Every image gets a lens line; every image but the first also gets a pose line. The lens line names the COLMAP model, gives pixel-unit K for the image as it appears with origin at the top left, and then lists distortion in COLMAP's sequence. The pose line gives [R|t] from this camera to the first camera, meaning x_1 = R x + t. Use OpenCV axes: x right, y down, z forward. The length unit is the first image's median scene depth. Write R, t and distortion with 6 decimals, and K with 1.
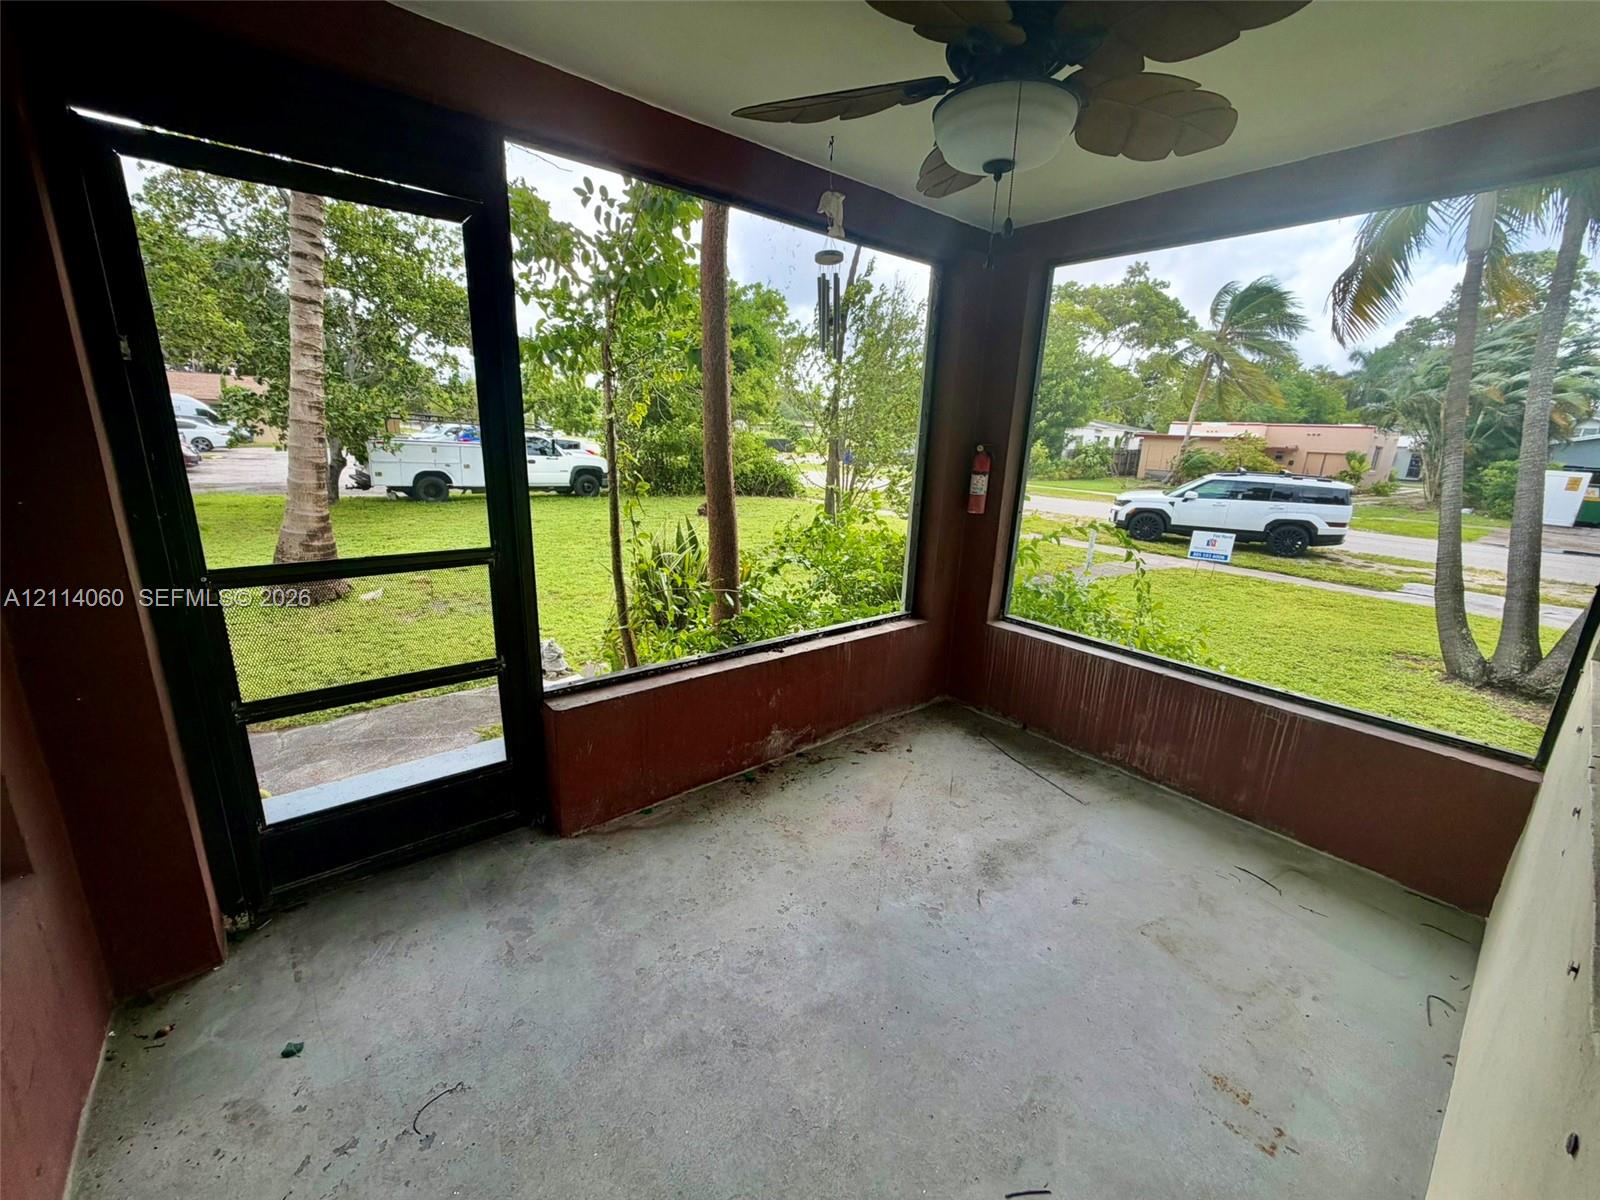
lens RADIAL K [[635.3, 0, 795.2], [0, 635.3, 600.5], [0, 0, 1]] dist [-0.001370, 0.000059]
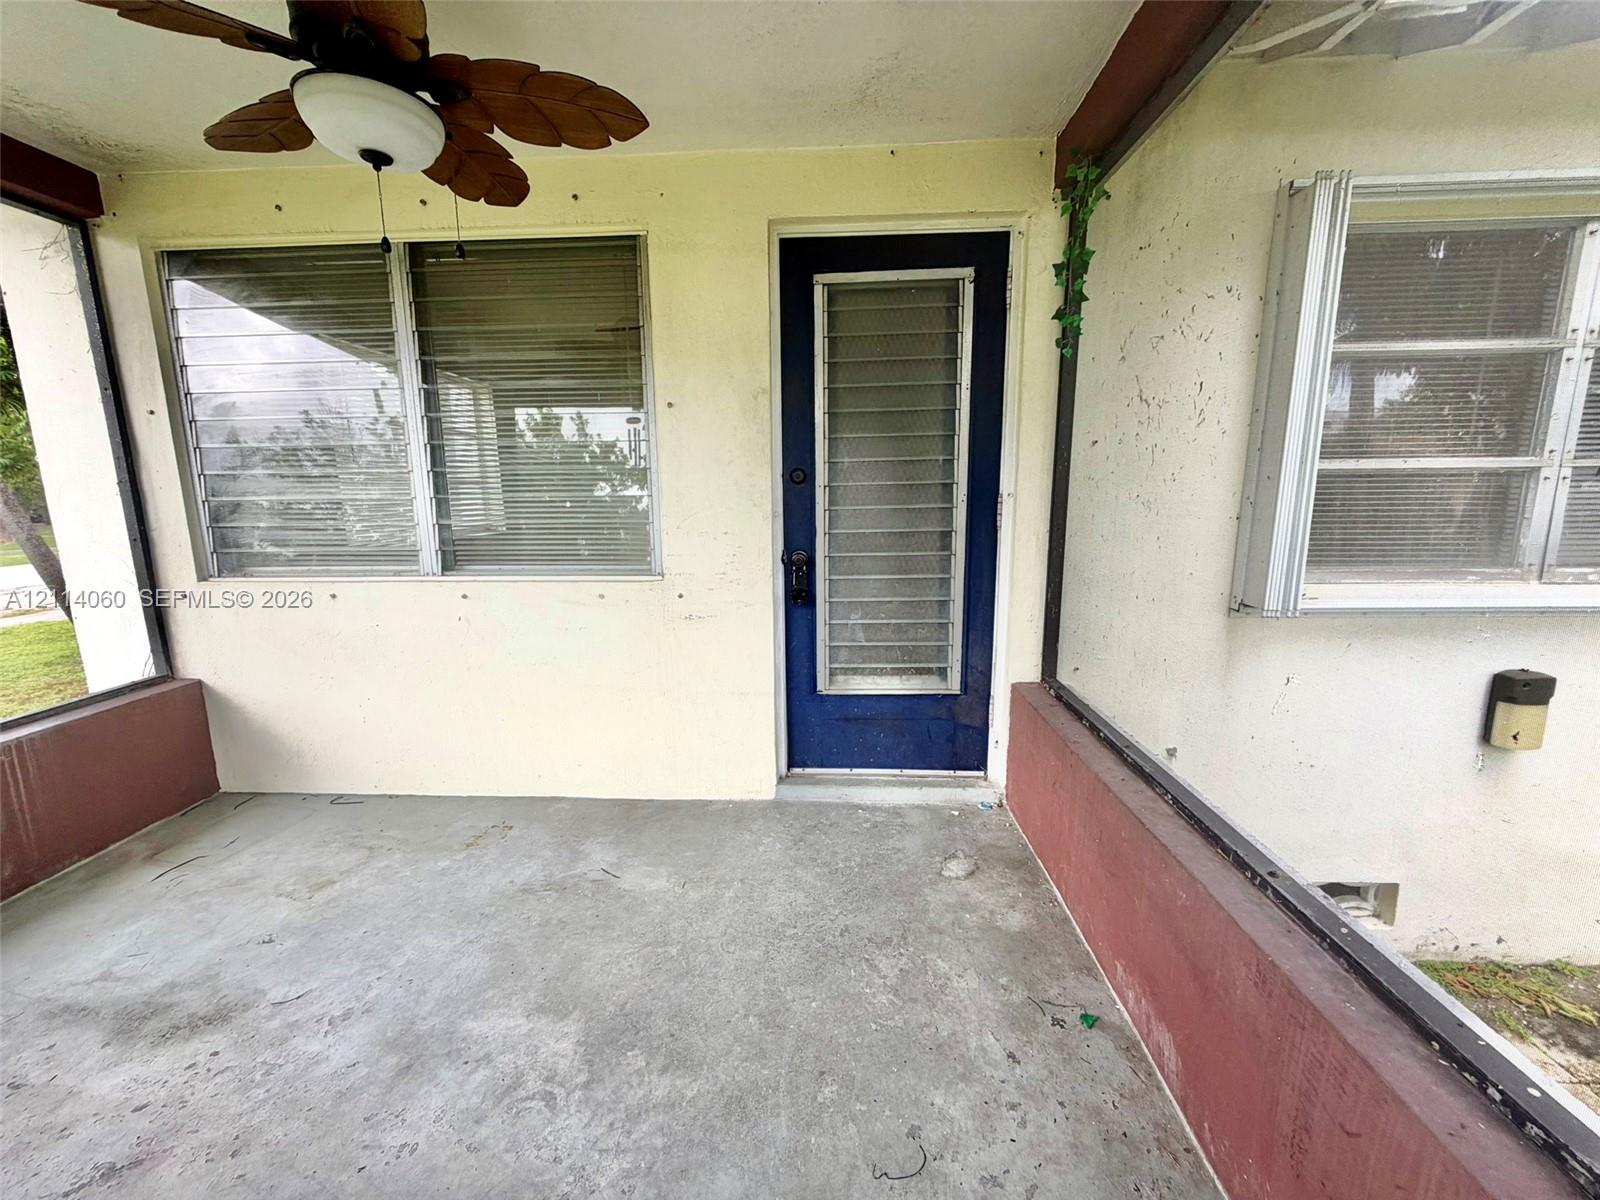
lens RADIAL K [[635.3, 0, 797.7], [0, 635.3, 594.4], [0, 0, 1]] dist [-0.001370, 0.000059]
pose [[-0.740337, -0.143594, 0.656721, -0.678631], [0.156883, 0.913038, 0.376497, -0.201869], [-0.653673, 0.381763, -0.653428, 1.008115]]
